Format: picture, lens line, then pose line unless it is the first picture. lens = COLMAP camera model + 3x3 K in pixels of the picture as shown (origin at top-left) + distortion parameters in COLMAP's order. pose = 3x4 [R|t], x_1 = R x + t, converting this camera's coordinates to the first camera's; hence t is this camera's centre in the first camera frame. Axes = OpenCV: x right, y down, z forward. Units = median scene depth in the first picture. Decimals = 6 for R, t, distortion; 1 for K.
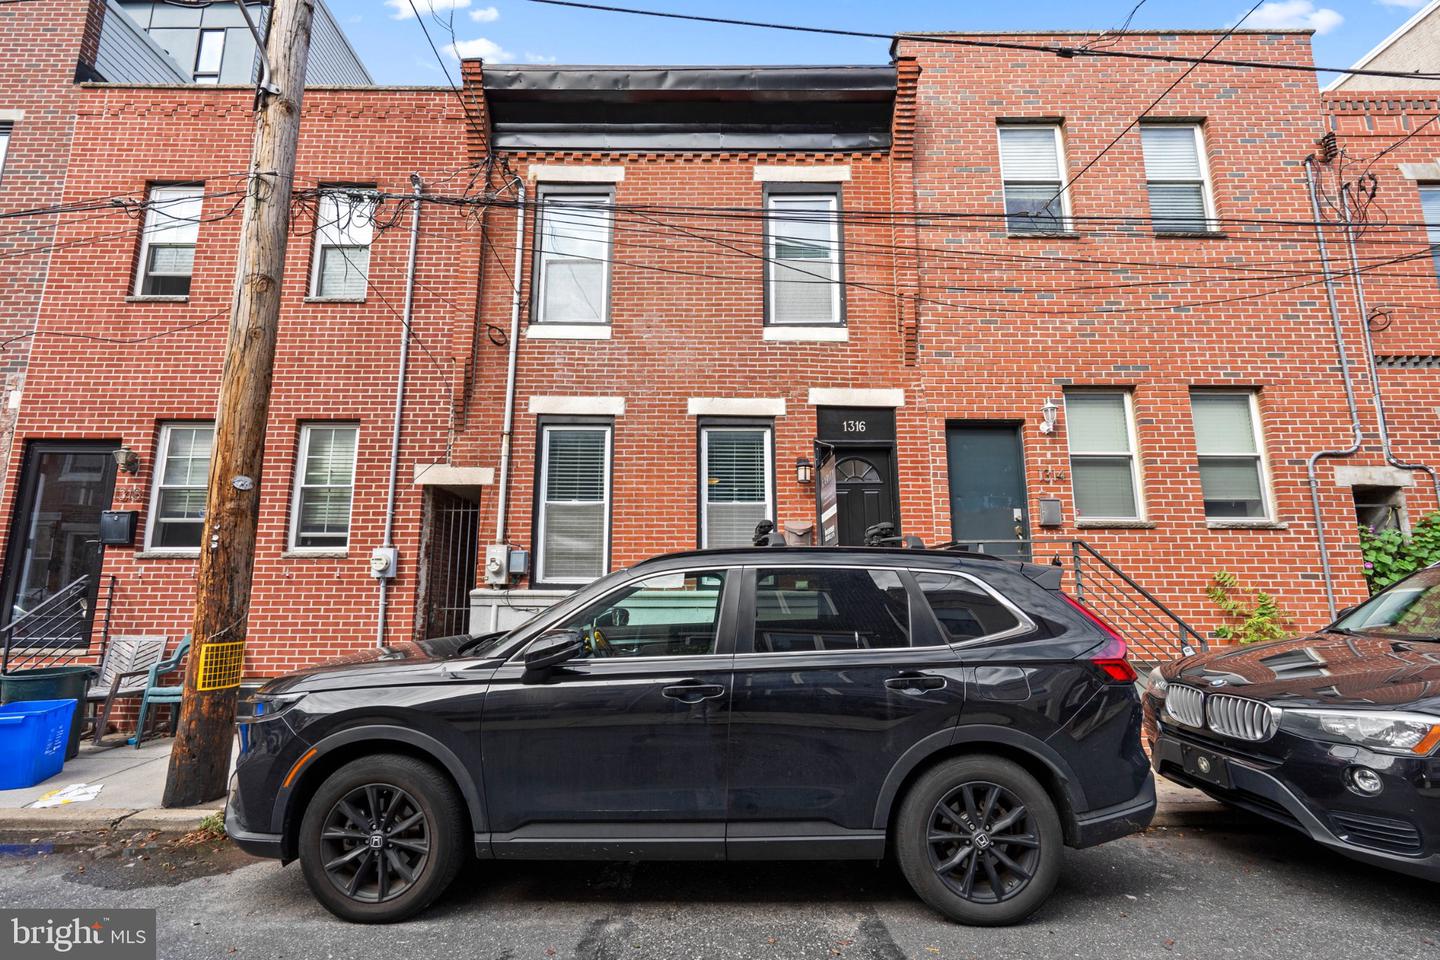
lens RADIAL K [[662.0, 0, 735.2], [0, 662.0, 446.0], [0, 0, 1]] dist [-0.002710, 0.001199]
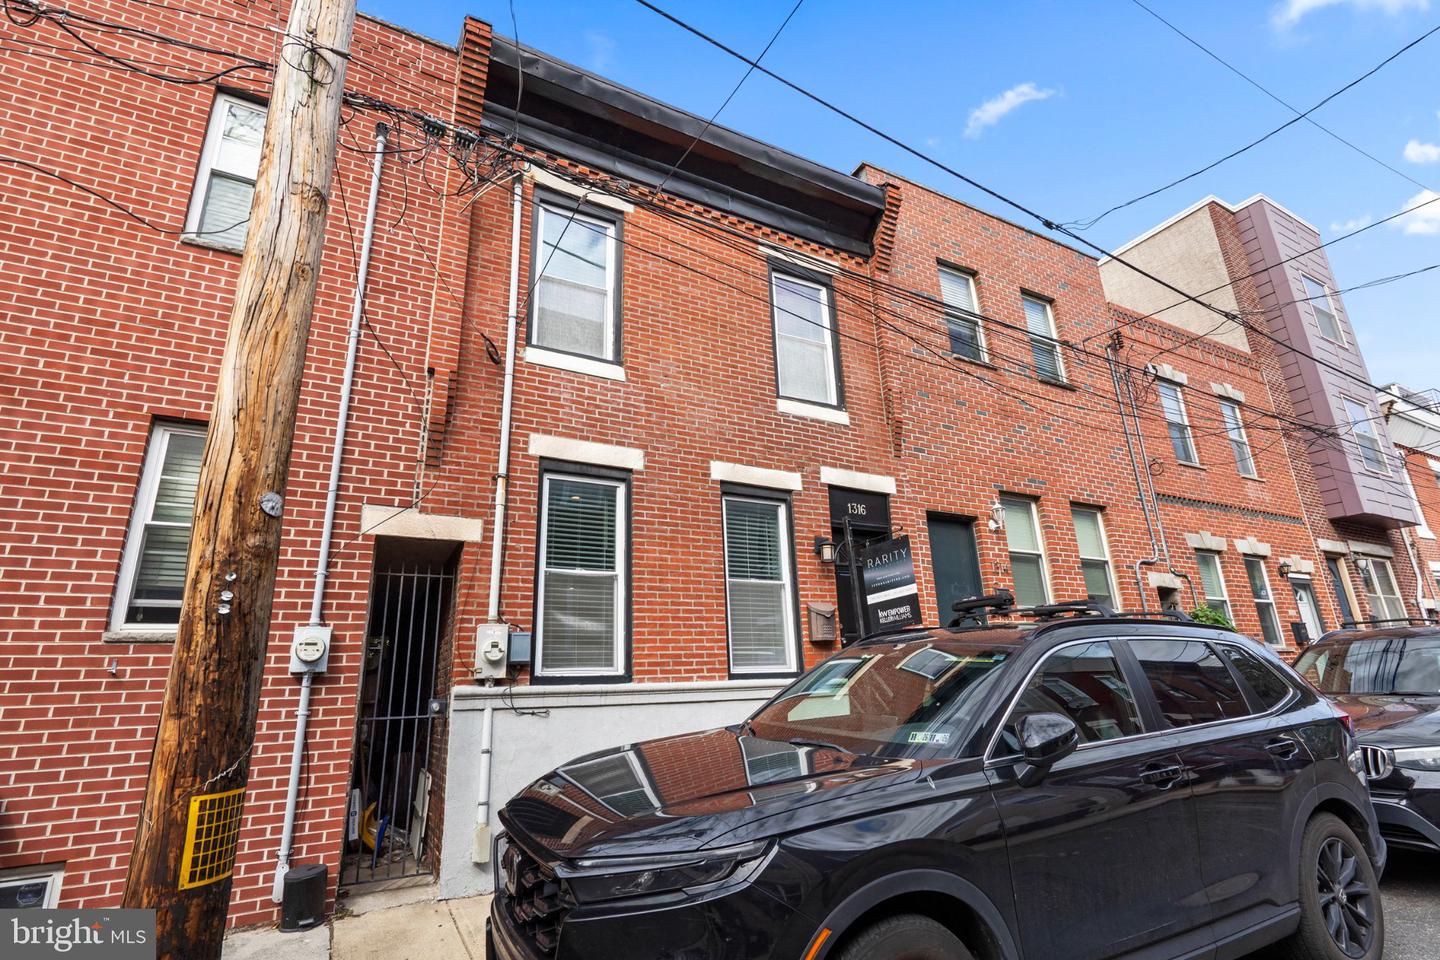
lens RADIAL K [[662.0, 0, 751.9], [0, 662.0, 454.9], [0, 0, 1]] dist [-0.002710, 0.001199]
pose [[0.878433, 0.129479, 0.459991, -0.441990], [-0.070567, 0.987187, -0.143115, 0.045377], [-0.472627, 0.093256, 0.876314, 0.185168]]
